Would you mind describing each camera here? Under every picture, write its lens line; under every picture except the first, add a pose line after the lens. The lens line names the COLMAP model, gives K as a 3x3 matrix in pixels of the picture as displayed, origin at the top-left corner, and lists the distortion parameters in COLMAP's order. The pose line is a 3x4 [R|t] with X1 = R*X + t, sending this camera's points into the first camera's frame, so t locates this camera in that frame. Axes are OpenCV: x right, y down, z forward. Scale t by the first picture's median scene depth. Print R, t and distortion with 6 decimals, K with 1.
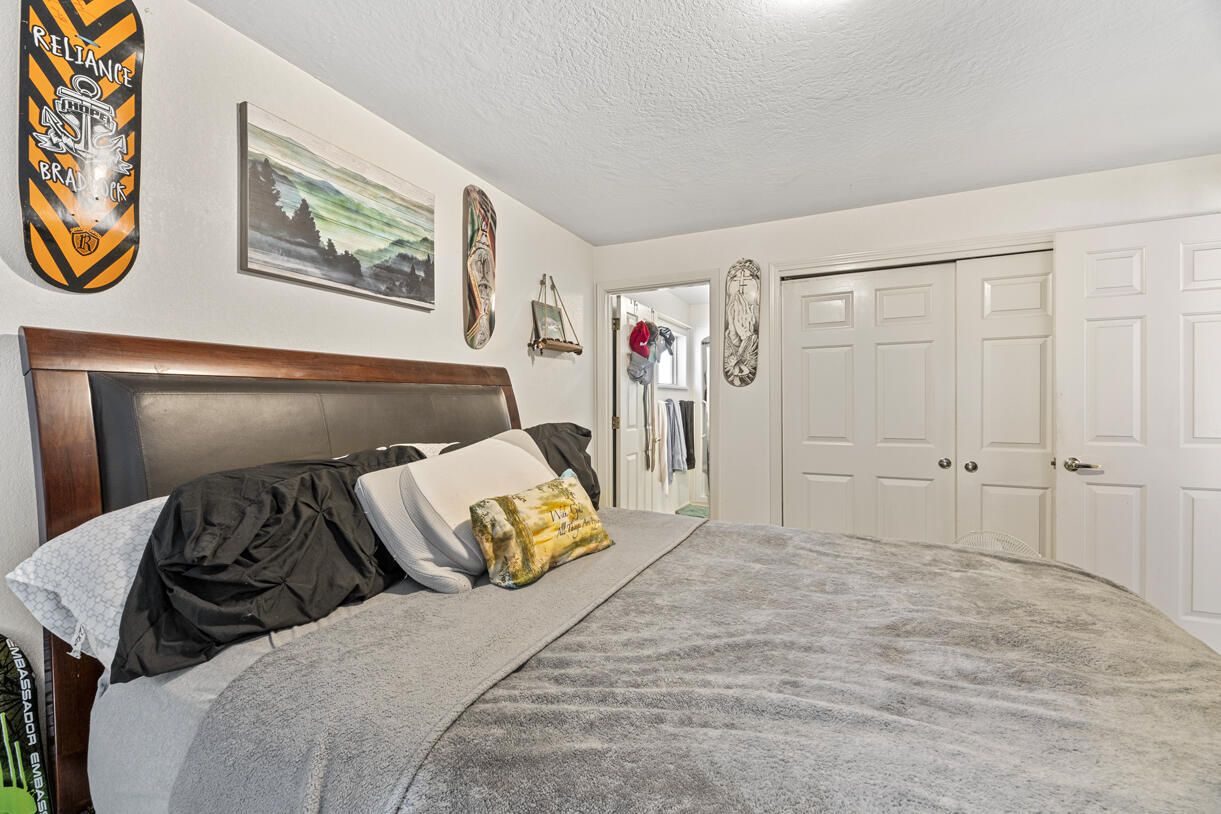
lens RADIAL K [[491.8, 0, 609.6], [0, 491.8, 404.1], [0, 0, 1]] dist [0.000205, -0.004063]
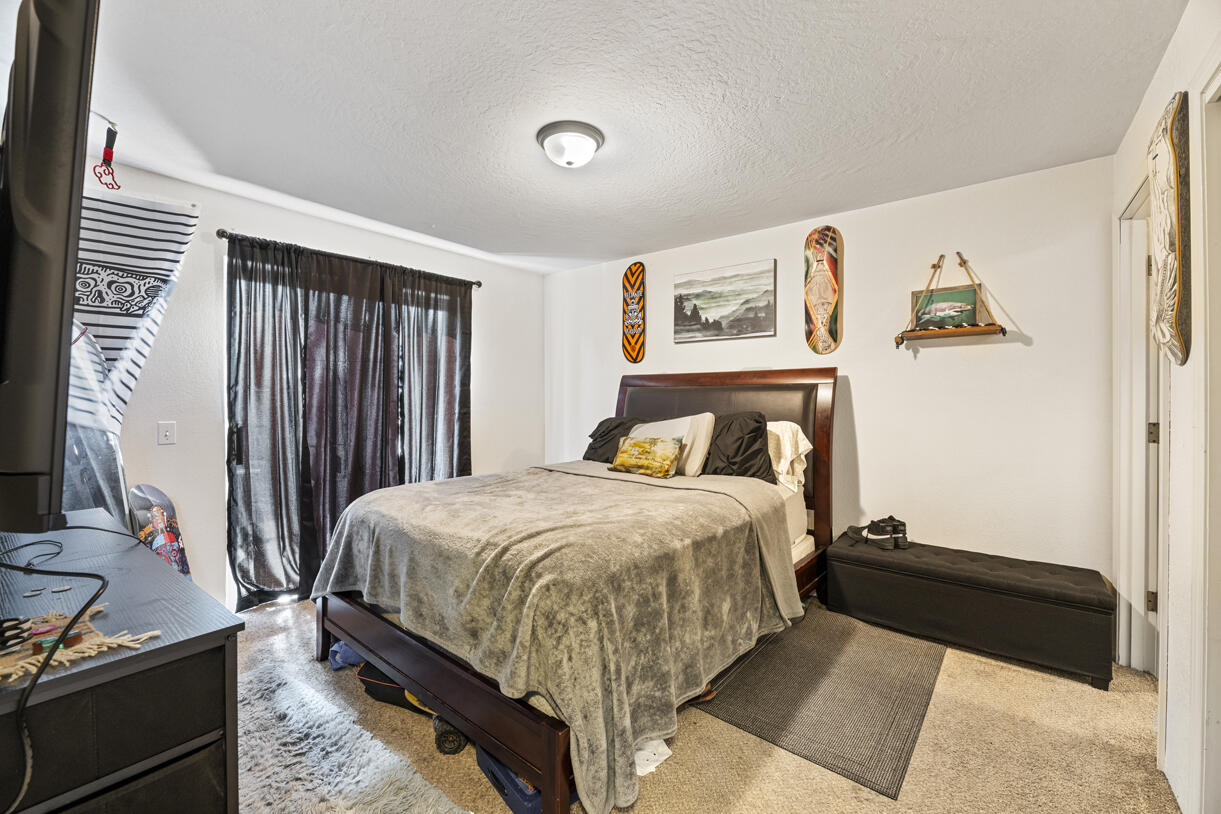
lens RADIAL K [[491.8, 0, 609.6], [0, 491.8, 404.1], [0, 0, 1]] dist [0.000205, -0.004063]
pose [[-0.210094, 0.023244, -0.977405, 1.545635], [-0.004071, 0.999688, 0.024649, -0.018109], [0.977673, 0.009157, -0.209934, 1.038049]]
